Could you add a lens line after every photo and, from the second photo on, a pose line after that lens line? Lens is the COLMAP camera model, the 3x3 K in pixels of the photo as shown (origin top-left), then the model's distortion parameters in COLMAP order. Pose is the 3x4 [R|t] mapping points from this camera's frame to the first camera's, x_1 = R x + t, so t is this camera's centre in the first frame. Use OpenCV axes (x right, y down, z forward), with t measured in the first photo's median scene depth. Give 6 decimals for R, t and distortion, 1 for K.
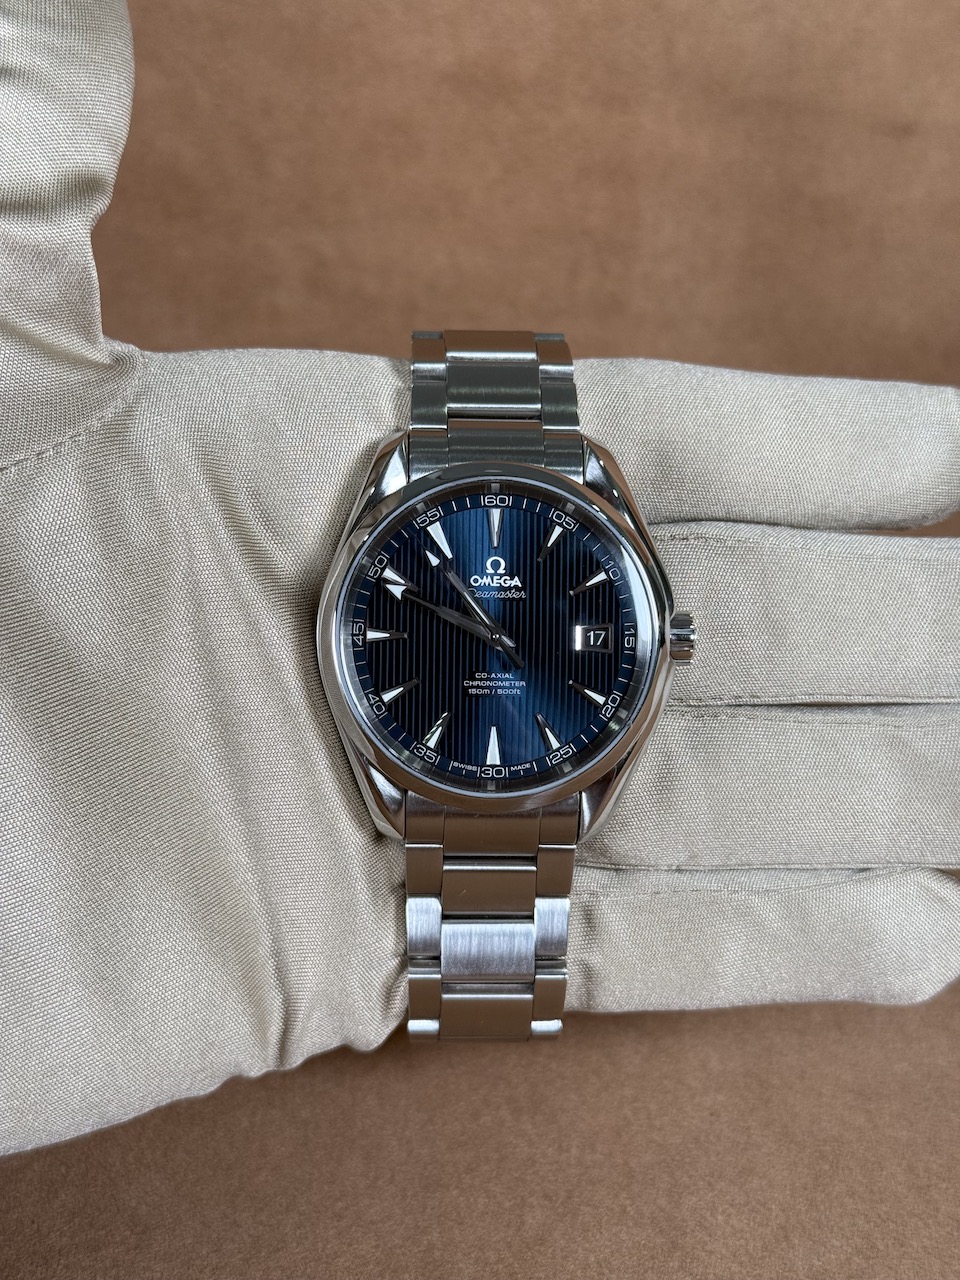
lens RADIAL K [[1895.1, 0, 476.8], [0, 1895.1, 644.6], [0, 0, 1]] dist [0.088304, 0.000000]
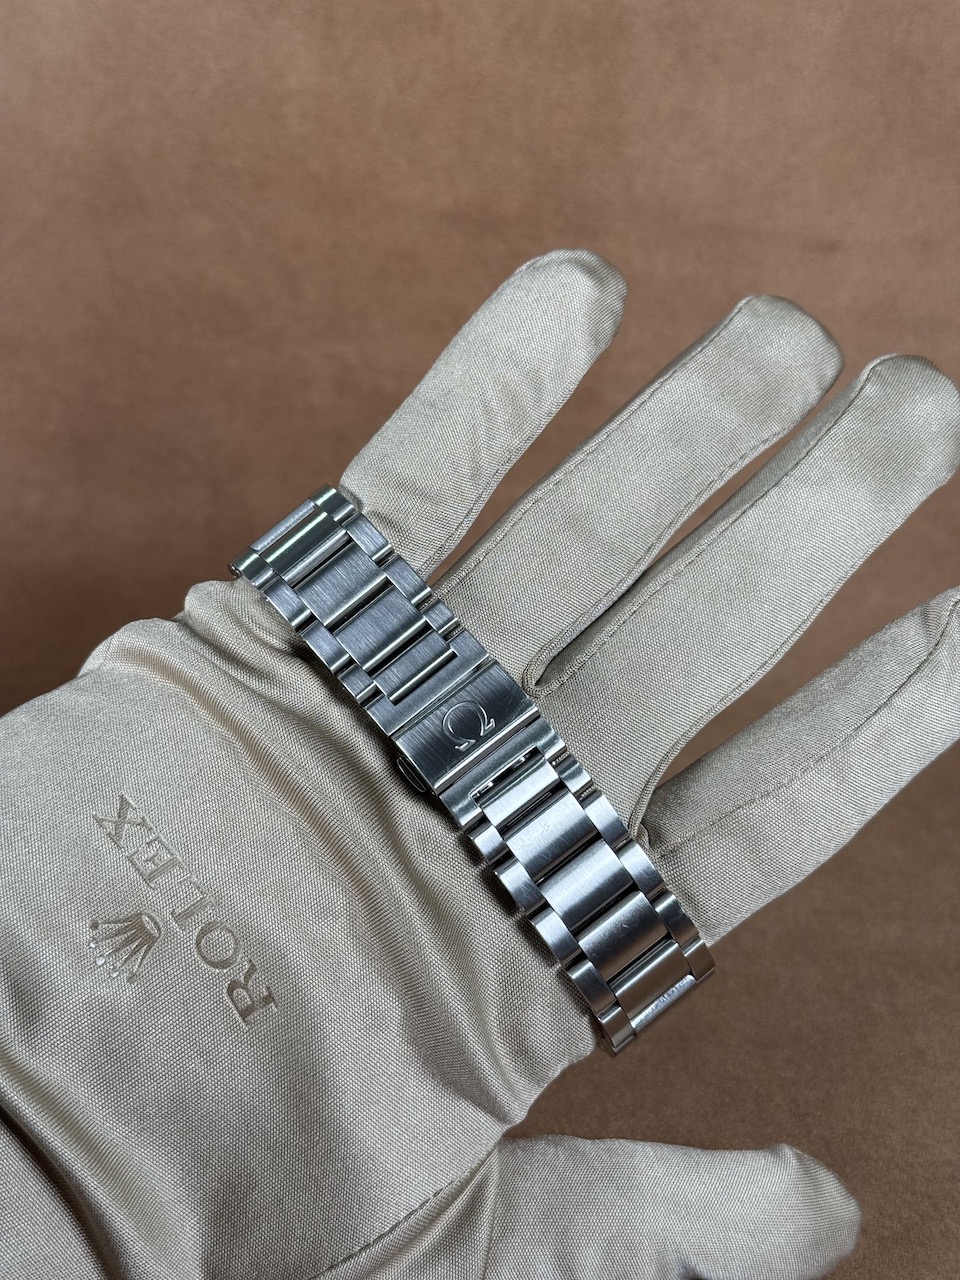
lens RADIAL K [[1895.1, 0, 459.7], [0, 1895.1, 639.0], [0, 0, 1]] dist [0.088304, 0.000000]
pose [[0.997824, -0.015574, -0.064068, 0.084399], [0.014776, 0.999807, -0.012912, -0.016687], [0.064257, 0.011937, 0.997862, -0.252856]]
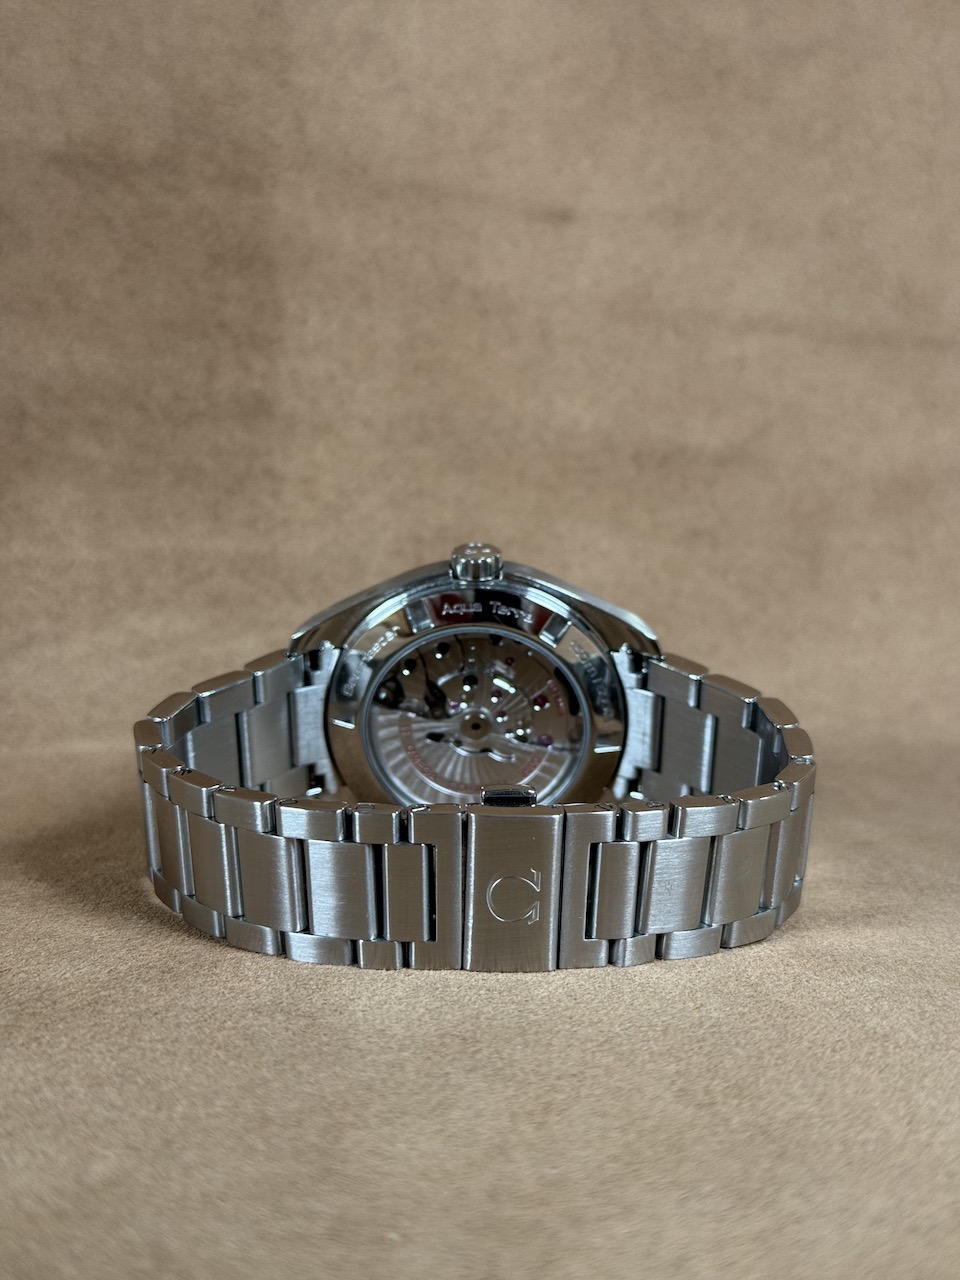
lens RADIAL K [[1895.1, 0, 486.7], [0, 1895.1, 649.2], [0, 0, 1]] dist [0.088304, 0.000000]
pose [[0.989173, -0.036150, 0.142230, 0.062363], [0.087732, 0.922596, -0.375658, 0.345031], [-0.117641, 0.384069, 0.915779, 0.308092]]
